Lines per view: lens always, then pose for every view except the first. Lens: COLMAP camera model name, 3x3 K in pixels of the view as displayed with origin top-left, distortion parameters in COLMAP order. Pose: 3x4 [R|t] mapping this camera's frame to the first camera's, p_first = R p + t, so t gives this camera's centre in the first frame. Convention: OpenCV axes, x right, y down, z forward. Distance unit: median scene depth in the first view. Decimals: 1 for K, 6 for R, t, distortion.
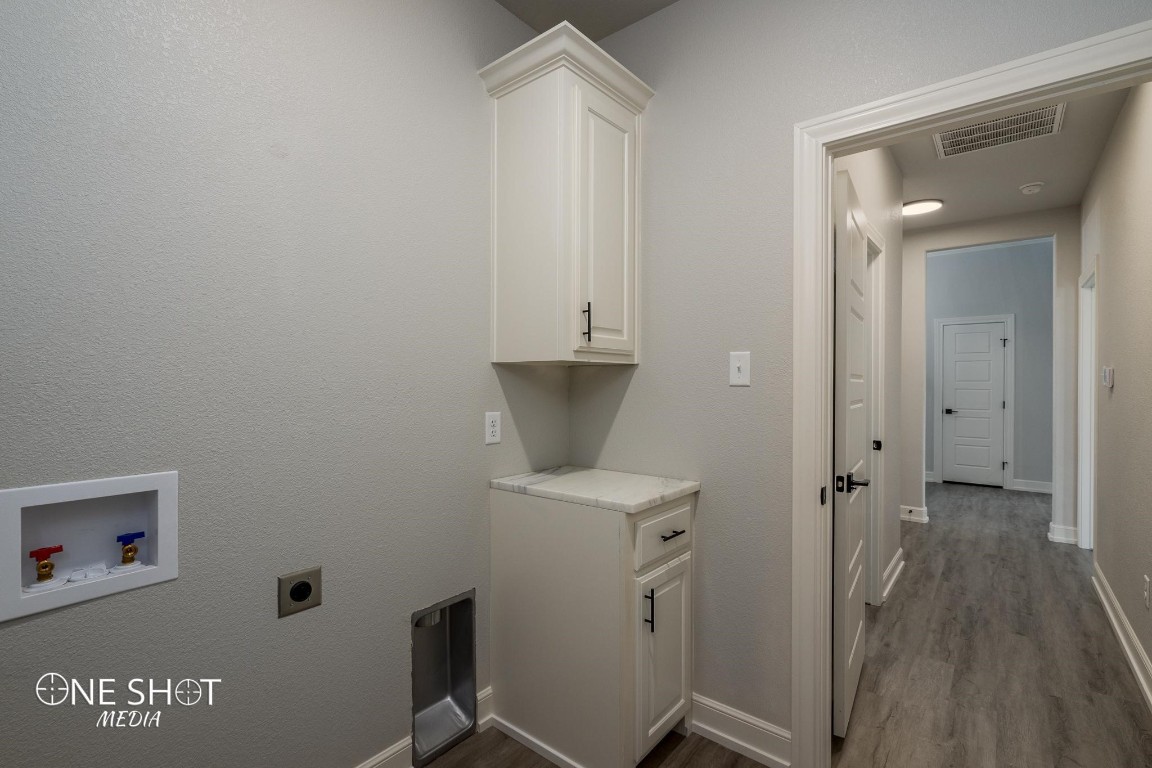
lens RADIAL K [[526.3, 0, 572.4], [0, 526.3, 383.1], [0, 0, 1]] dist [-0.009664, 0.002055]
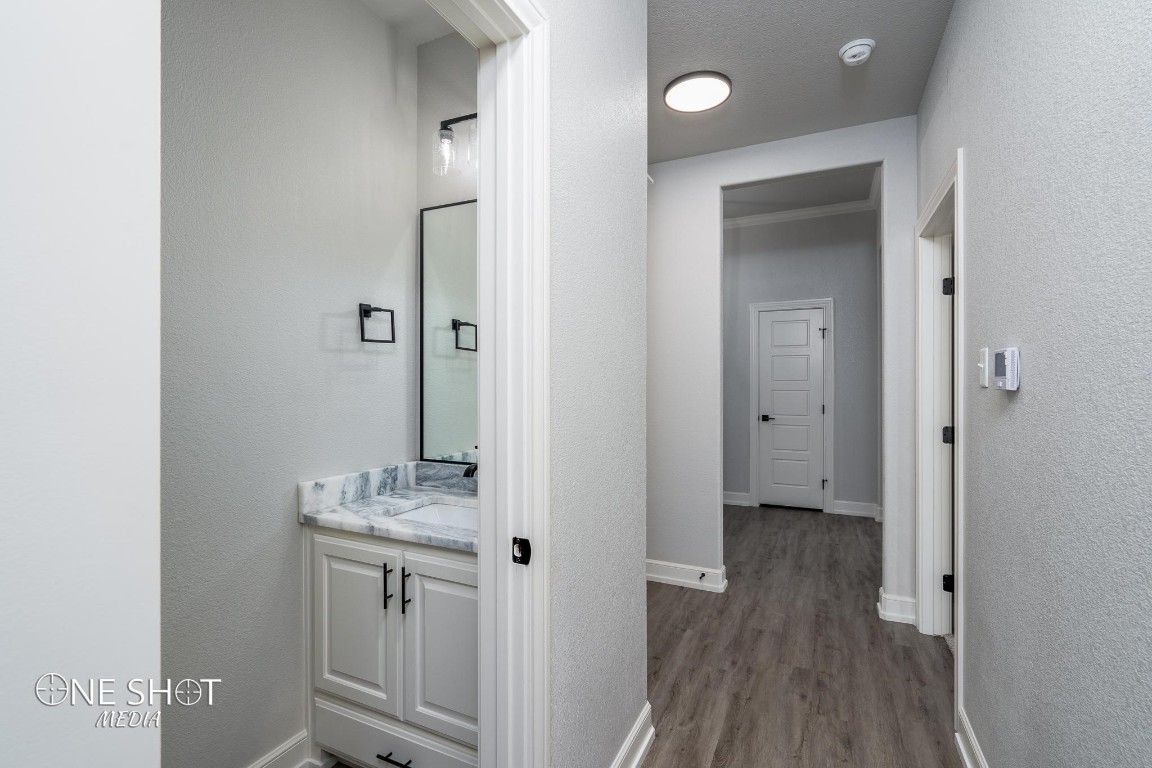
lens RADIAL K [[526.3, 0, 580.5], [0, 526.3, 386.6], [0, 0, 1]] dist [-0.009664, 0.002055]
pose [[0.968578, -0.007718, 0.248589, 0.327663], [0.006997, 0.999968, 0.003782, 0.000398], [-0.248610, -0.001924, 0.968602, 0.387705]]
